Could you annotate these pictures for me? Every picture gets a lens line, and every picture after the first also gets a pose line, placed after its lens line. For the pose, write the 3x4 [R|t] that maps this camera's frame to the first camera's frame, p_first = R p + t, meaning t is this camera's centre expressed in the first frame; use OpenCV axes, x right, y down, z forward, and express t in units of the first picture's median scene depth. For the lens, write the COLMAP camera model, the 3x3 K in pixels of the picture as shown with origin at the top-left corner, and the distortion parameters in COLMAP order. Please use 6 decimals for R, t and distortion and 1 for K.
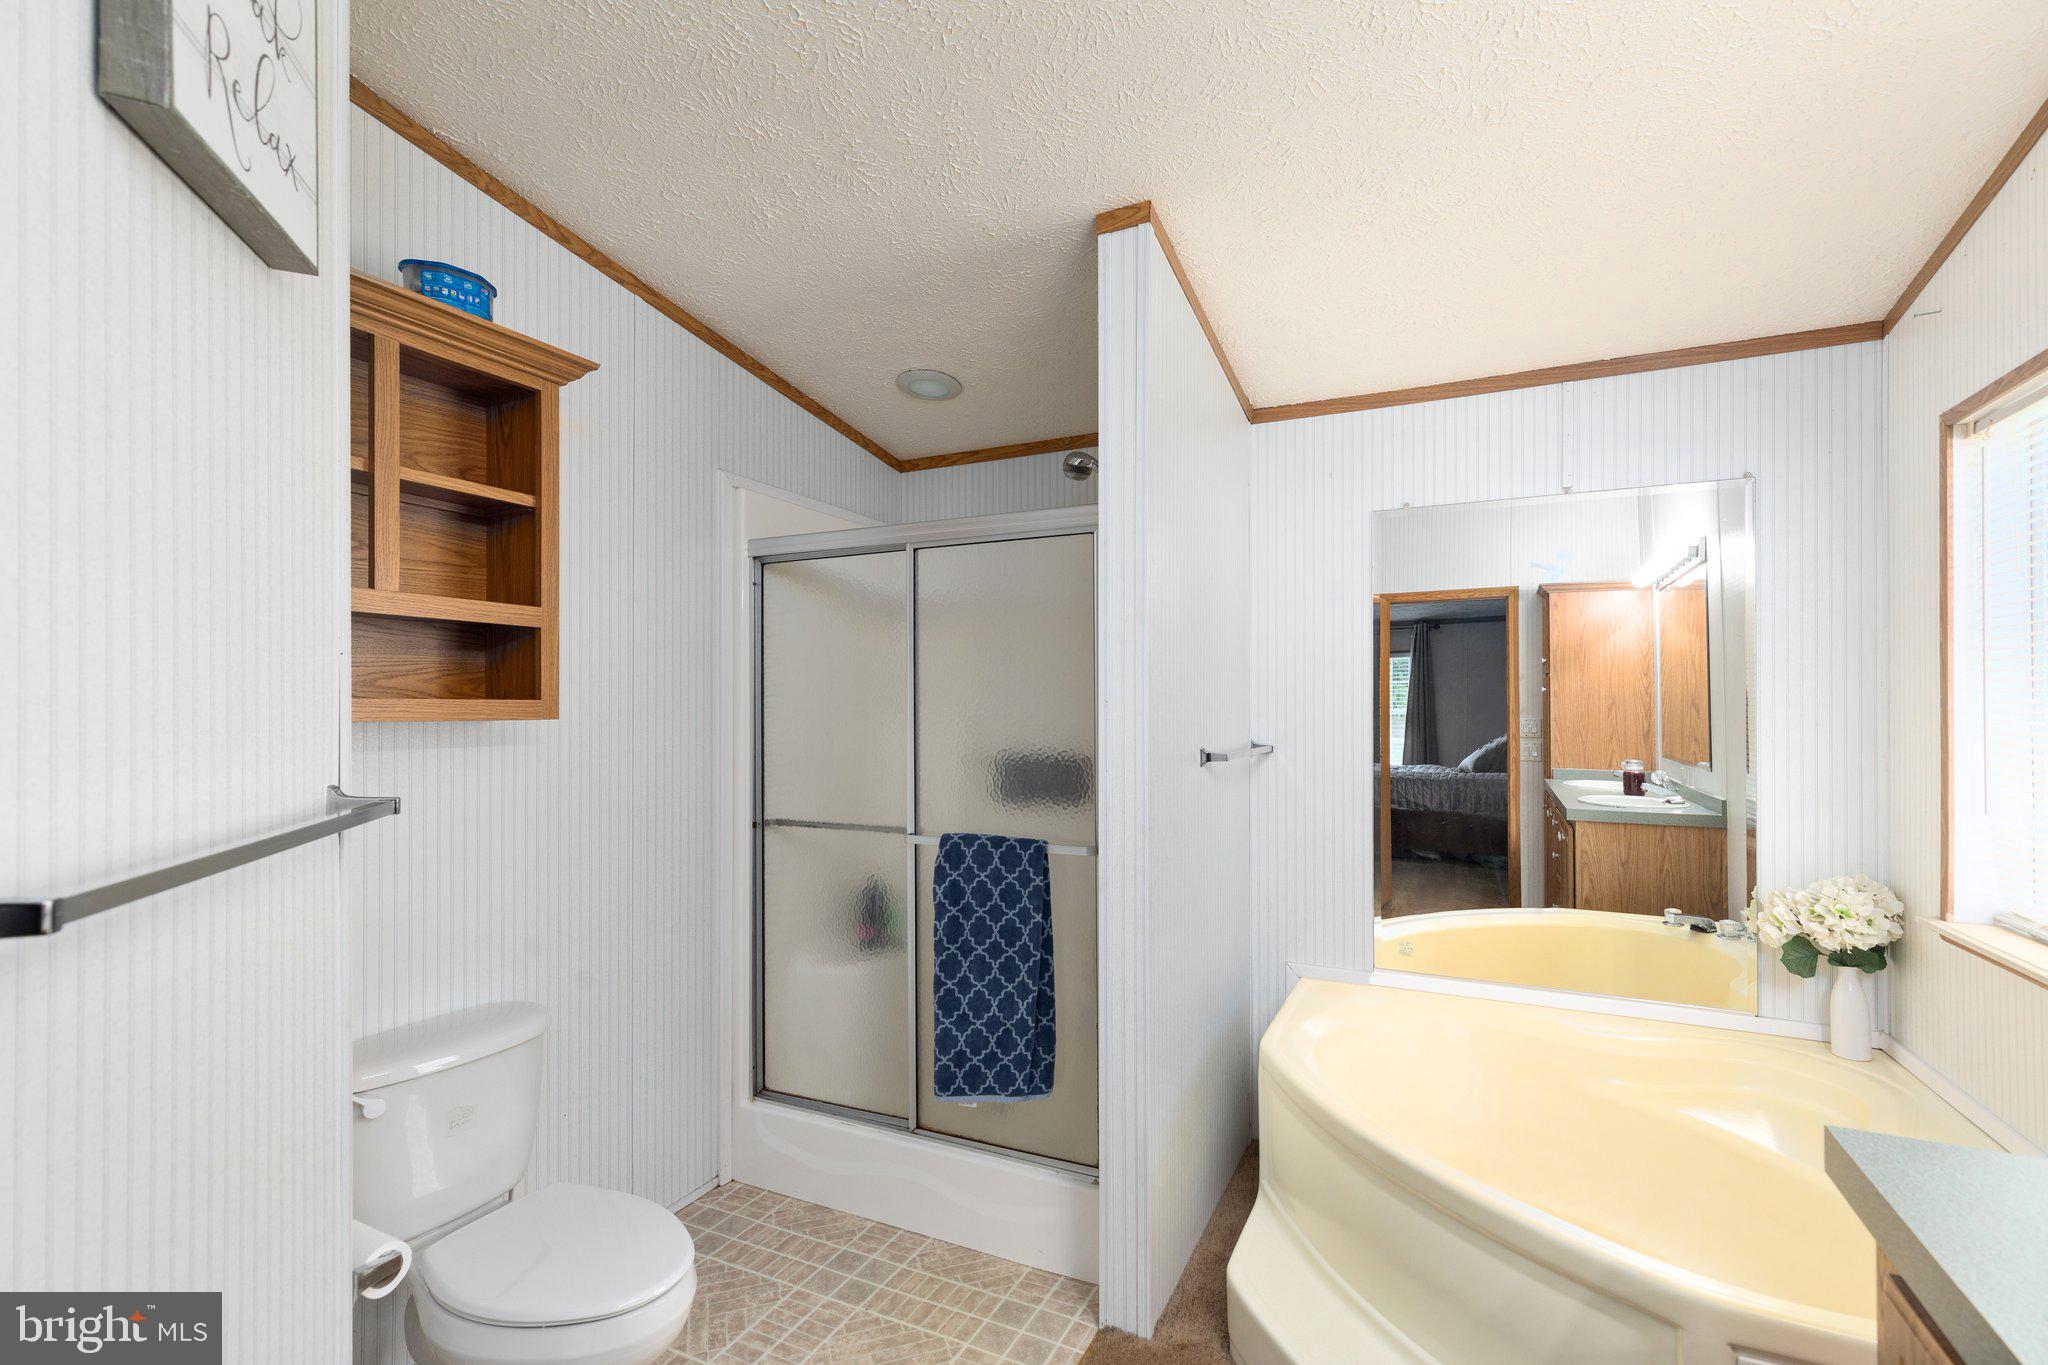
lens RADIAL K [[925.3, 0, 1022.9], [0, 925.3, 703.2], [0, 0, 1]] dist [0.006648, -0.000430]
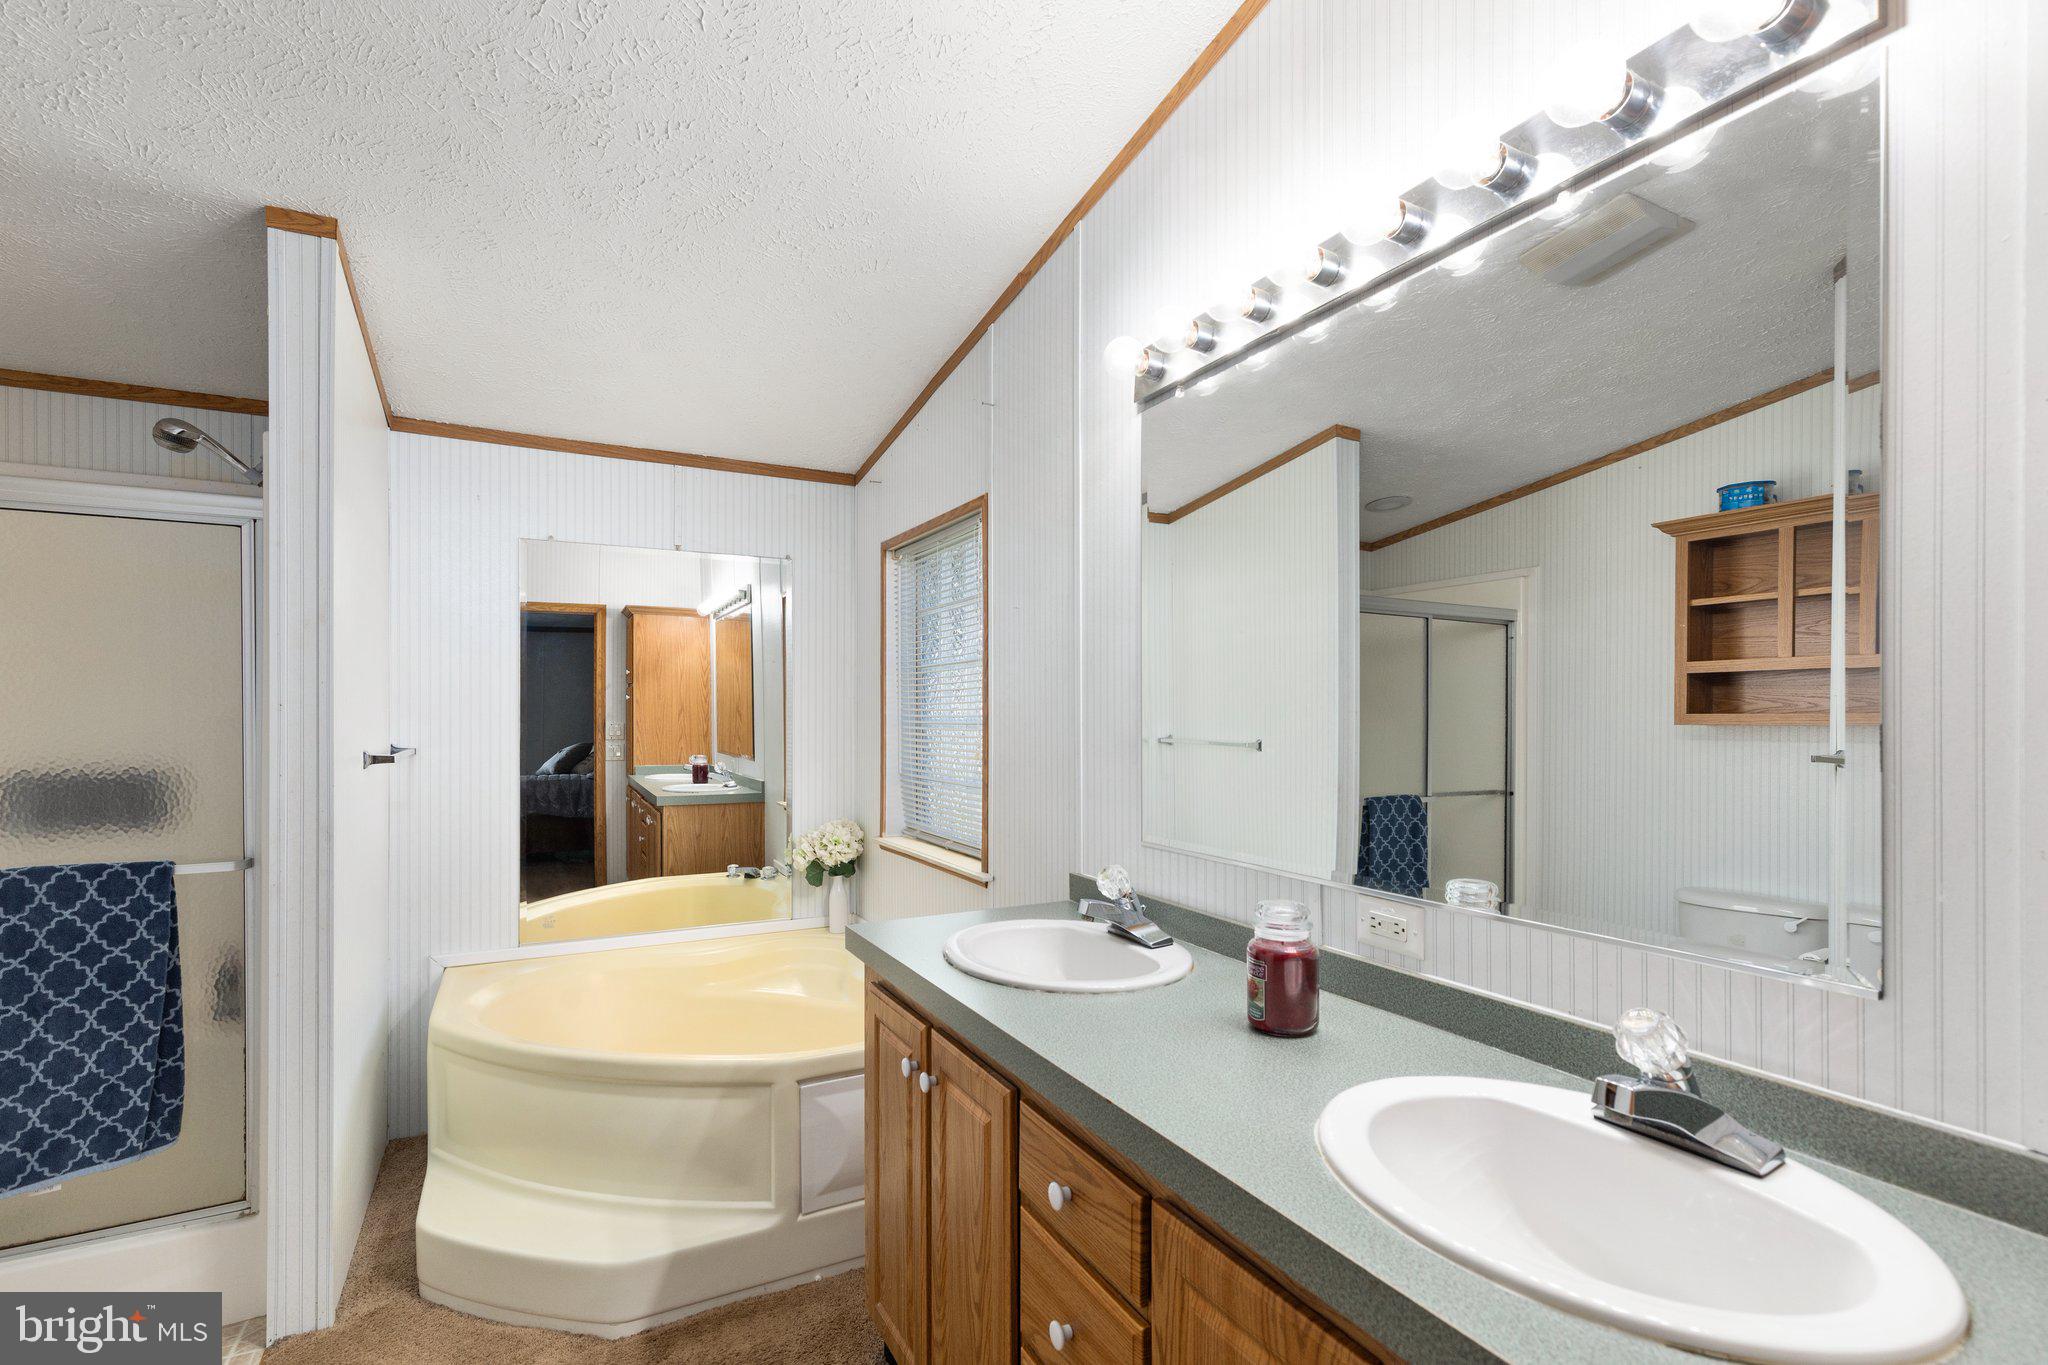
lens RADIAL K [[925.3, 0, 1022.9], [0, 925.3, 703.2], [0, 0, 1]] dist [0.006648, -0.000430]
pose [[0.588922, 0.008923, 0.808141, -0.218275], [-0.004121, 0.999959, -0.008037, -0.001020], [-0.808179, 0.001403, 0.588935, -0.197620]]
